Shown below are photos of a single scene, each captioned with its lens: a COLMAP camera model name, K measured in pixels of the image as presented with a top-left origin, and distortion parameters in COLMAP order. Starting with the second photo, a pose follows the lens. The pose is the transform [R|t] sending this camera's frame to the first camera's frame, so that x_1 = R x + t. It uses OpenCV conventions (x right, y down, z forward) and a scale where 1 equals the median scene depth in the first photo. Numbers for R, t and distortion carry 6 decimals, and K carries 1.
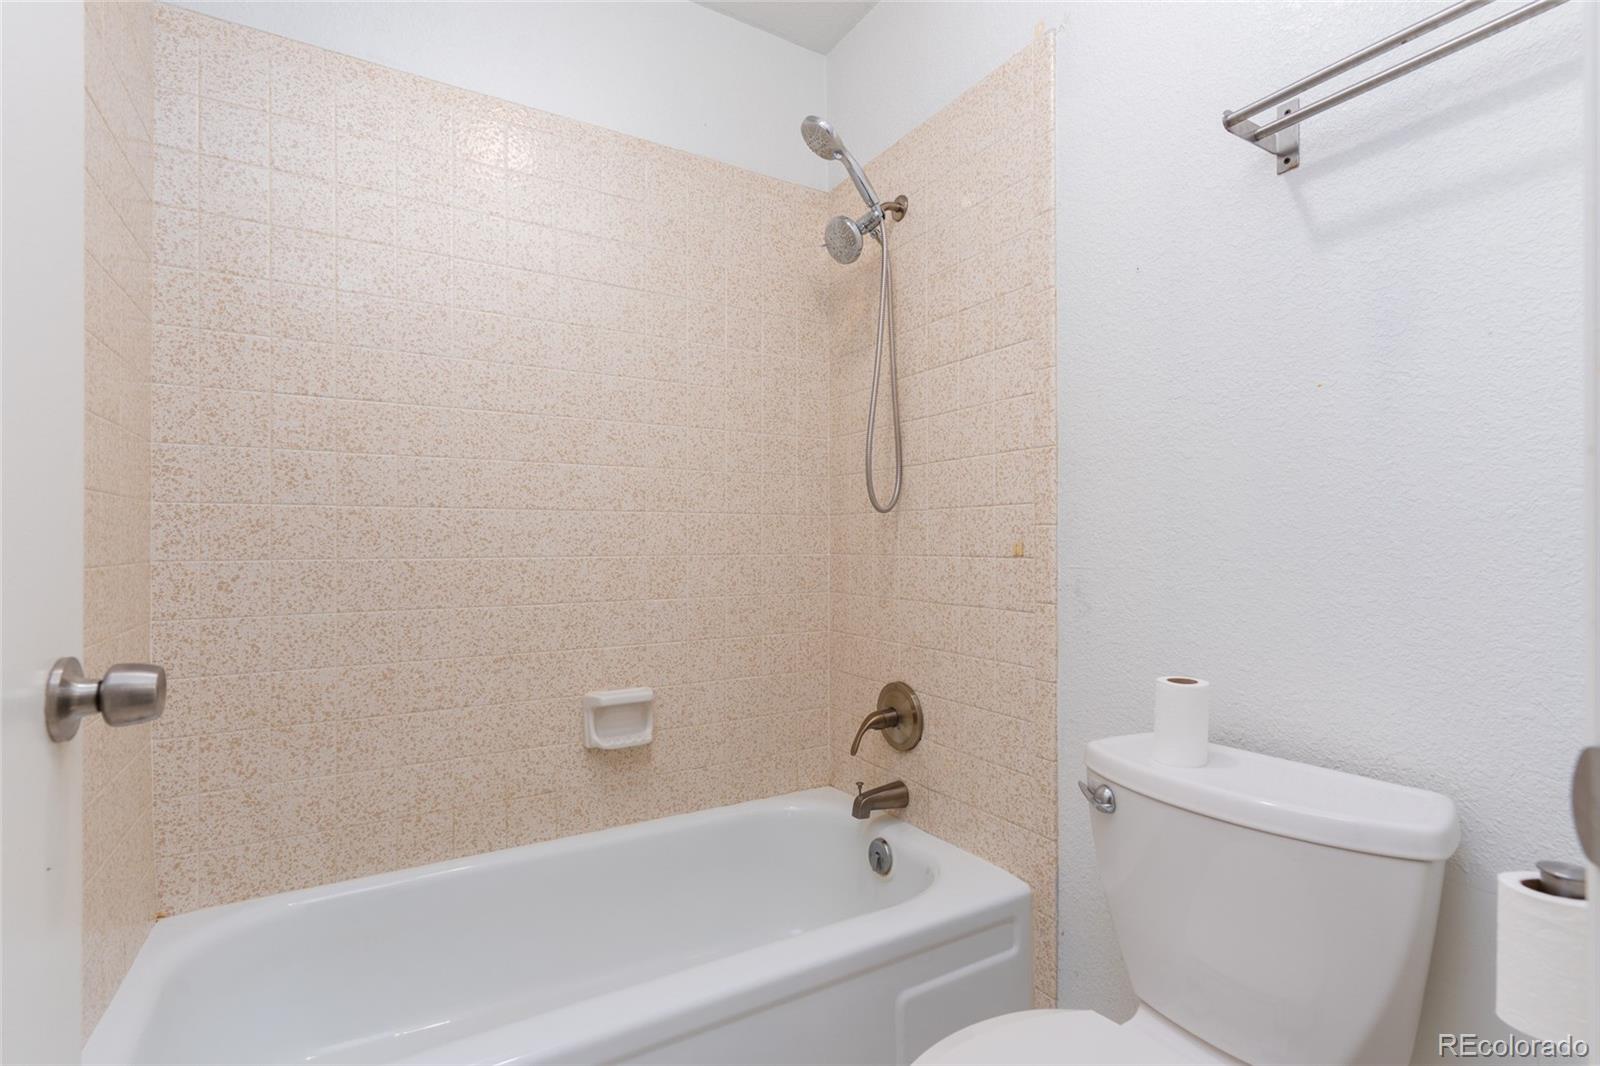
lens RADIAL K [[777.7, 0, 800.0], [0, 777.7, 533.0], [0, 0, 1]] dist [0.004751, -0.000289]
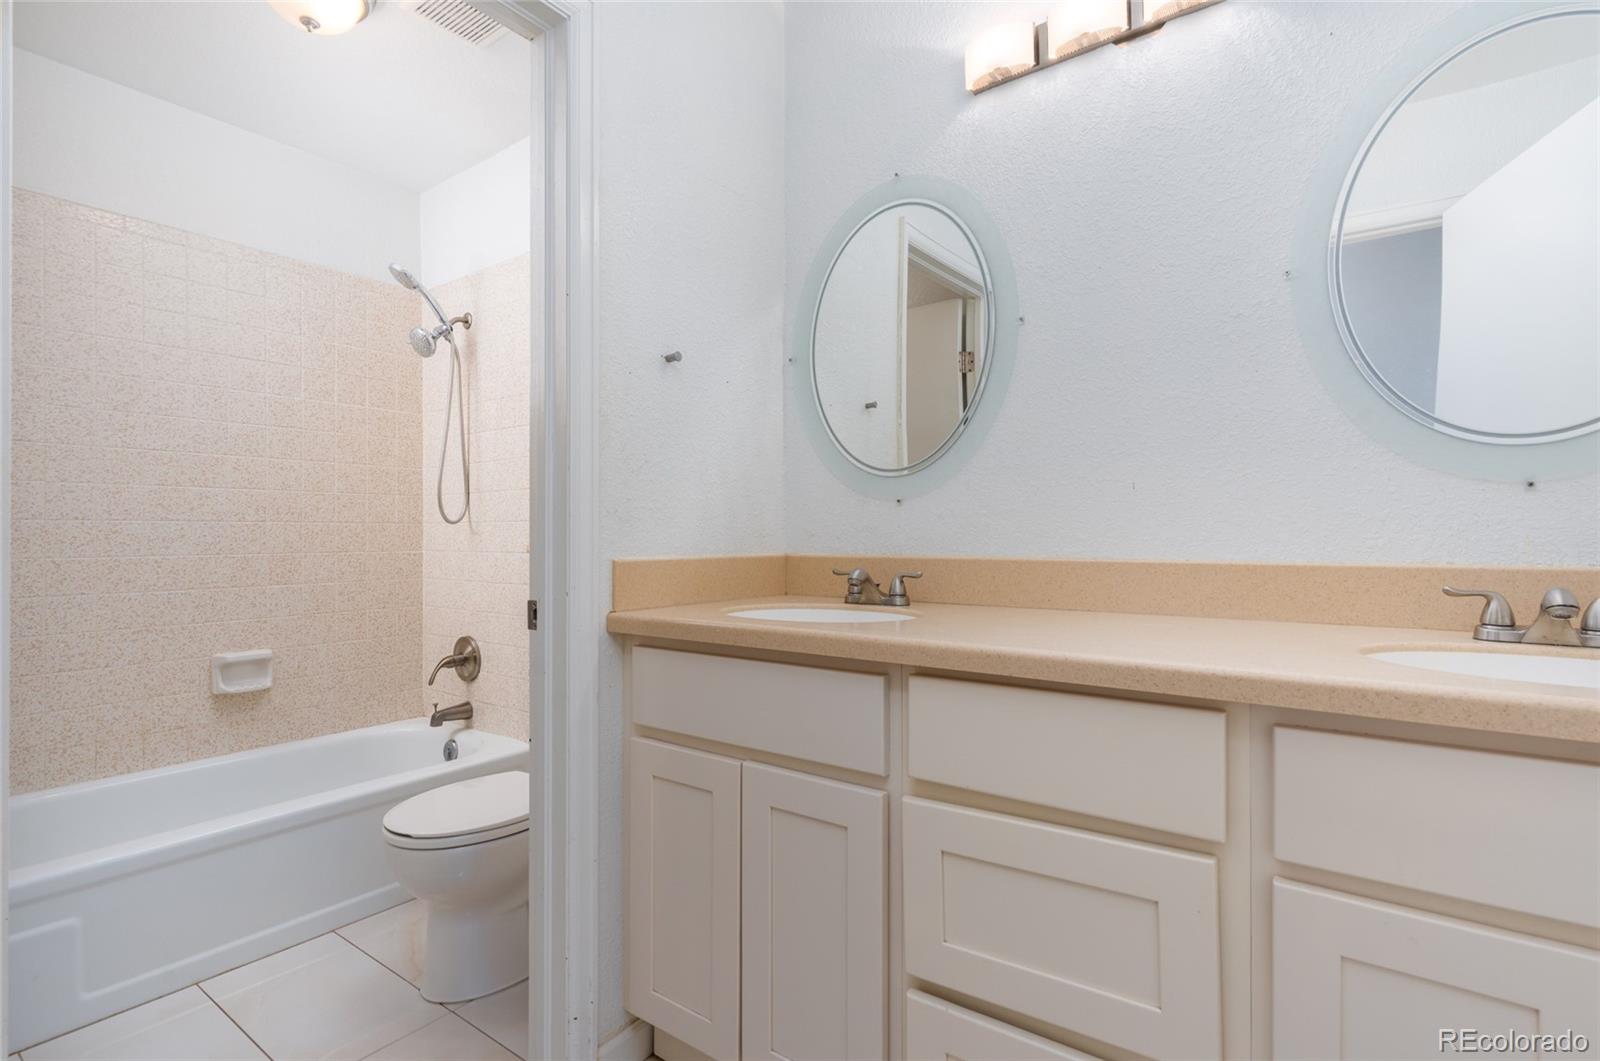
lens RADIAL K [[777.7, 0, 800.0], [0, 777.7, 530.5], [0, 0, 1]] dist [0.004751, -0.000289]
pose [[0.924962, 0.001535, 0.380057, 0.159982], [-0.003915, 0.999977, 0.005488, -0.025002], [-0.380040, -0.006564, 0.924947, -0.672157]]
